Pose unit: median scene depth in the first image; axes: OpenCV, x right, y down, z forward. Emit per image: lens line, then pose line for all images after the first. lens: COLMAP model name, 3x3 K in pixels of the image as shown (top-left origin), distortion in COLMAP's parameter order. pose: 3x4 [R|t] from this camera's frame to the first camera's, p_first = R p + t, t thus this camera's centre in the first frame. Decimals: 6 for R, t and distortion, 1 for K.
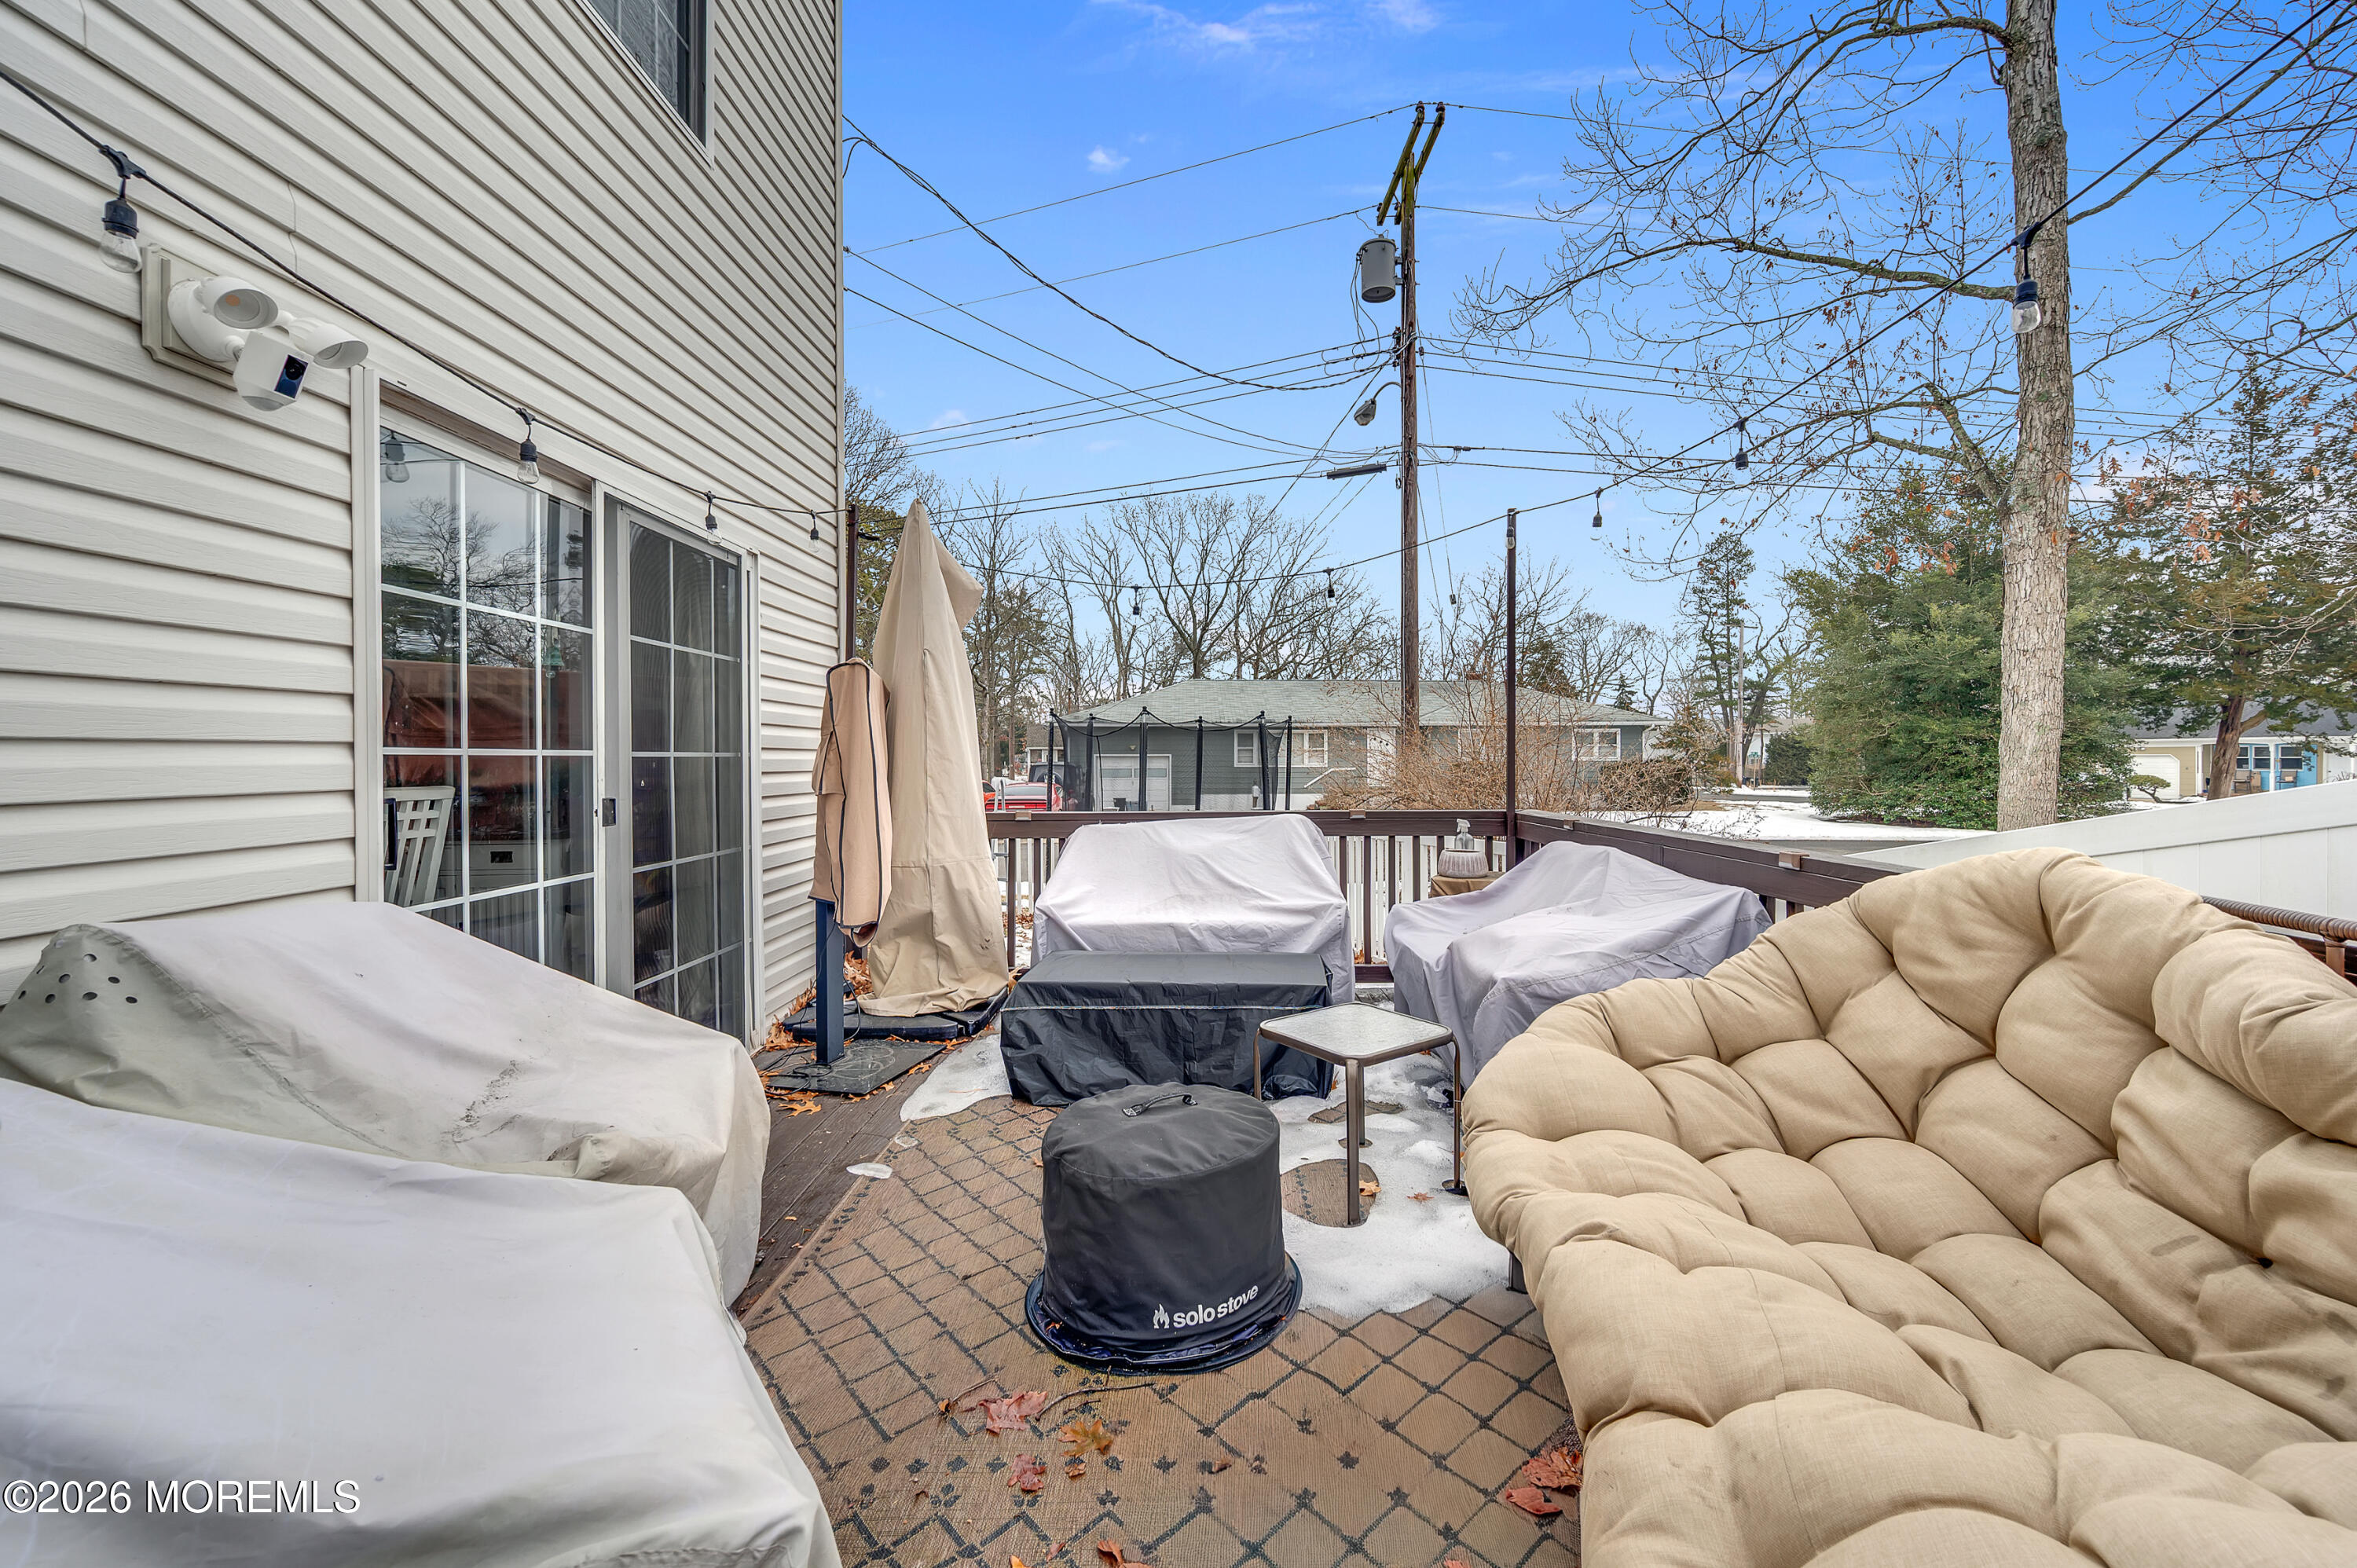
lens RADIAL K [[919.8, 0, 1186.3], [0, 919.8, 763.3], [0, 0, 1]] dist [-0.003421, 0.000163]
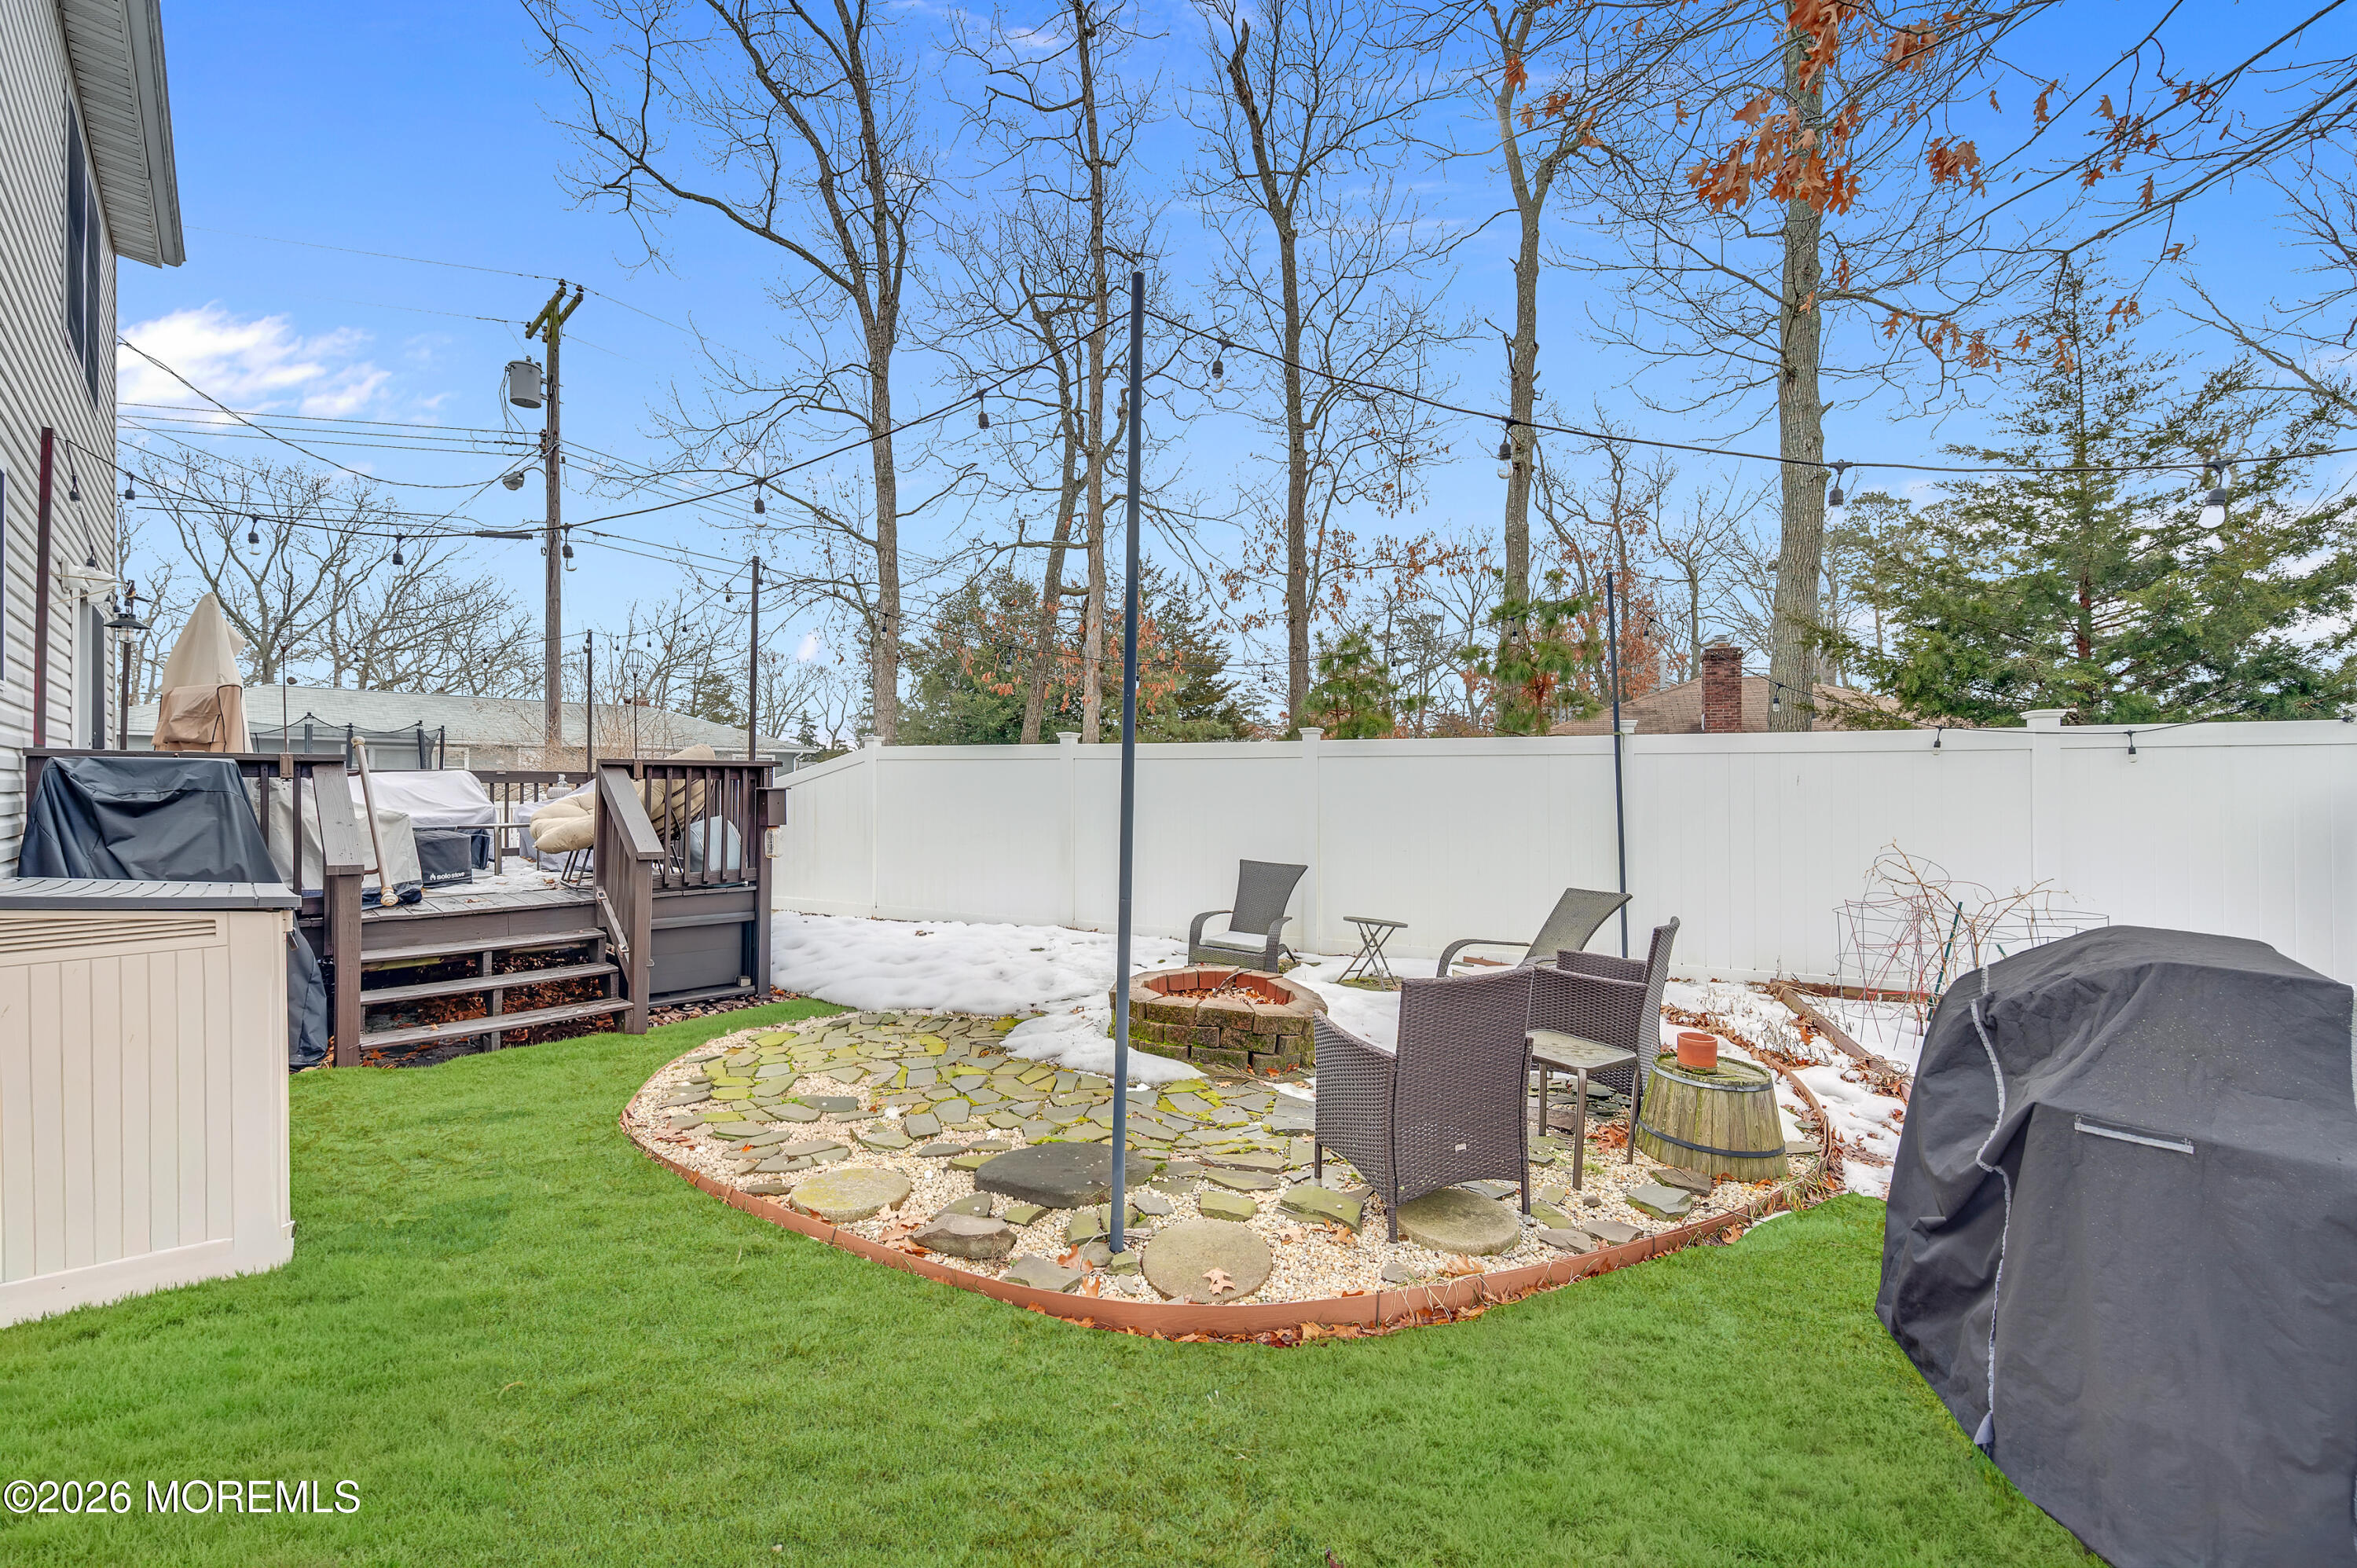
lens RADIAL K [[919.8, 0, 1172.7], [0, 919.8, 781.5], [0, 0, 1]] dist [-0.003421, 0.000163]
pose [[0.689215, 0.006034, 0.724532, -0.088956], [0.005246, 0.999898, -0.013318, 0.038133], [-0.724538, 0.012980, 0.689113, -0.505287]]
